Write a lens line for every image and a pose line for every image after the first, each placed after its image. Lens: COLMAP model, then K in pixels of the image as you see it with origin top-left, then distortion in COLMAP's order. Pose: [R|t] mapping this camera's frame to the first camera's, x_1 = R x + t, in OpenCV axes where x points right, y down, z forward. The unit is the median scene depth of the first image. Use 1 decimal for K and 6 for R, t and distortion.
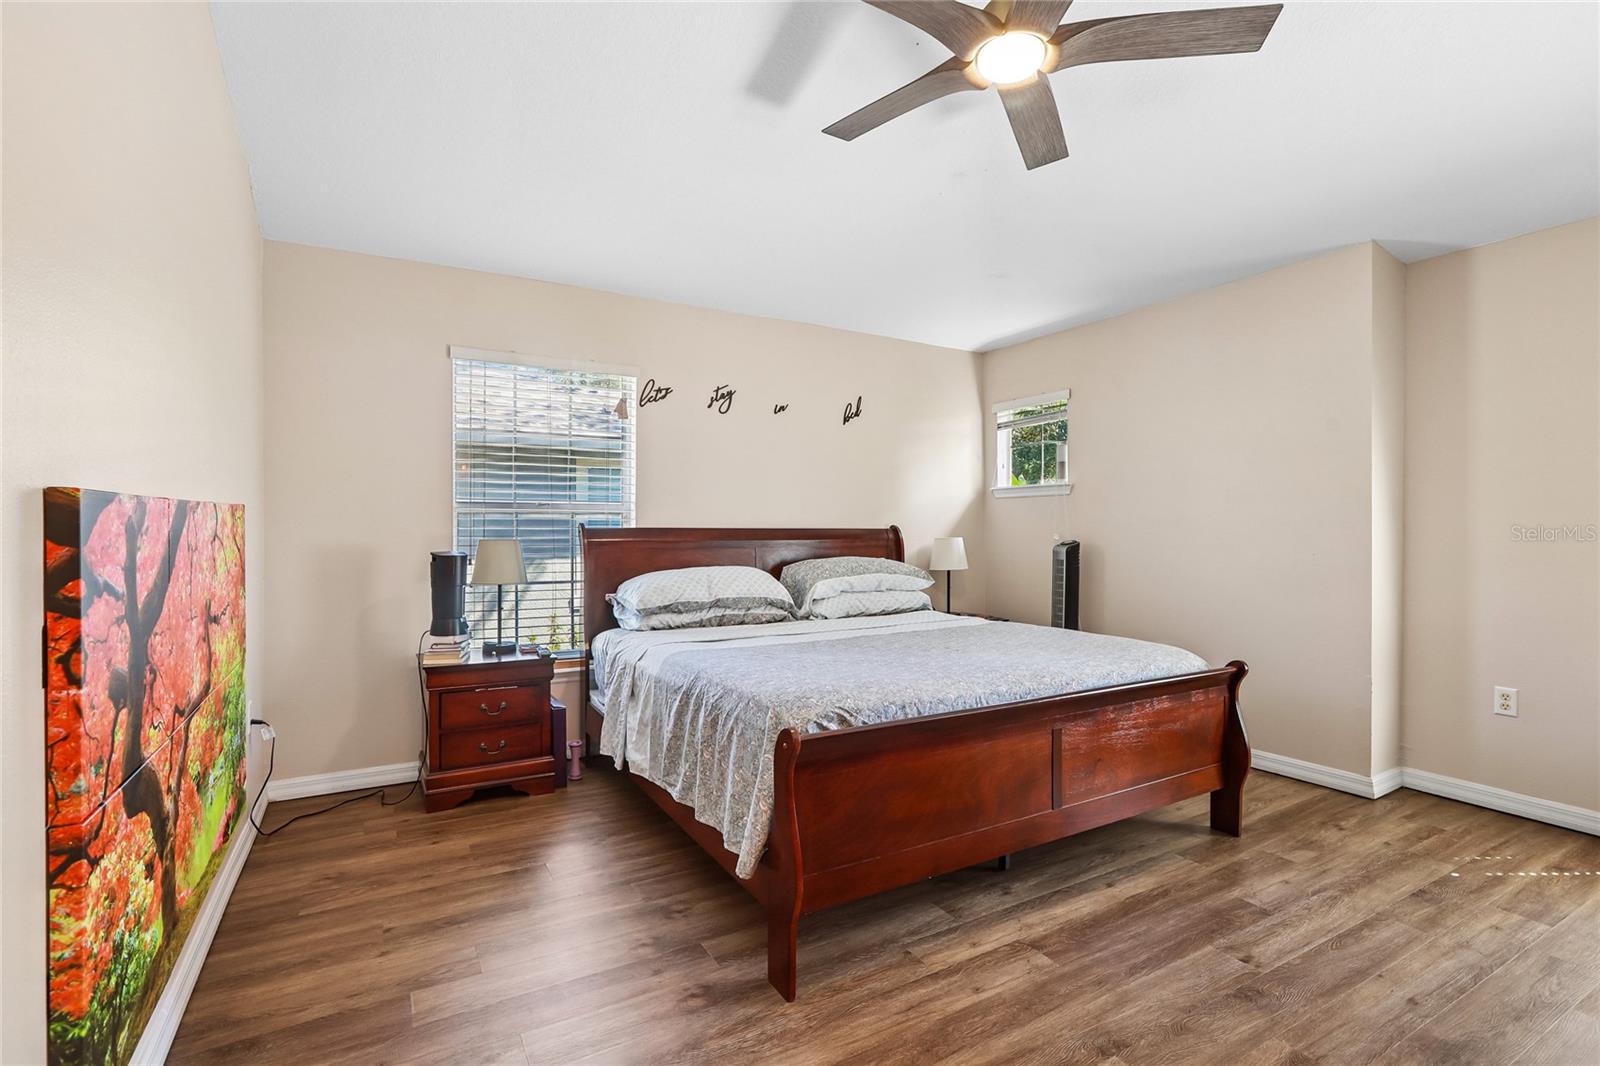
lens RADIAL K [[740.4, 0, 804.6], [0, 740.4, 530.1], [0, 0, 1]] dist [-0.024758, 0.012123]
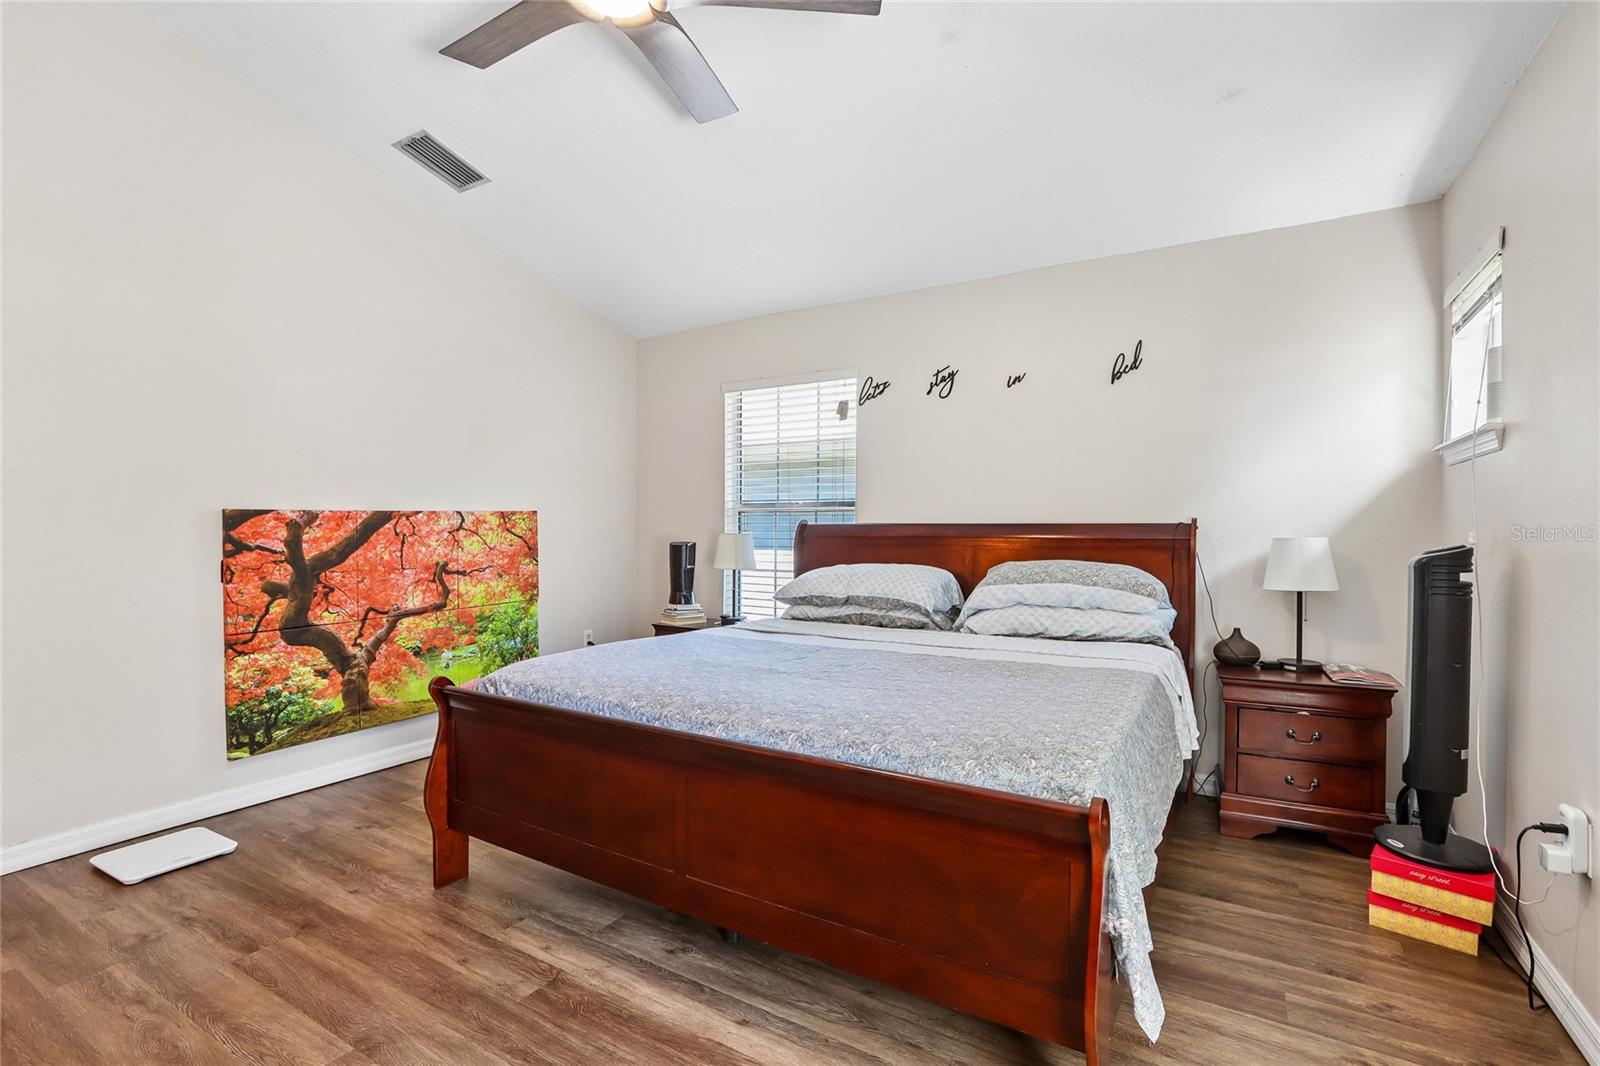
lens RADIAL K [[740.4, 0, 793.7], [0, 740.4, 531.7], [0, 0, 1]] dist [-0.024758, 0.012123]
pose [[0.478537, 0.004605, -0.878055, 0.645159], [-0.001922, 0.999989, 0.004197, 0.004172], [0.878065, -0.000321, 0.478540, 0.428699]]
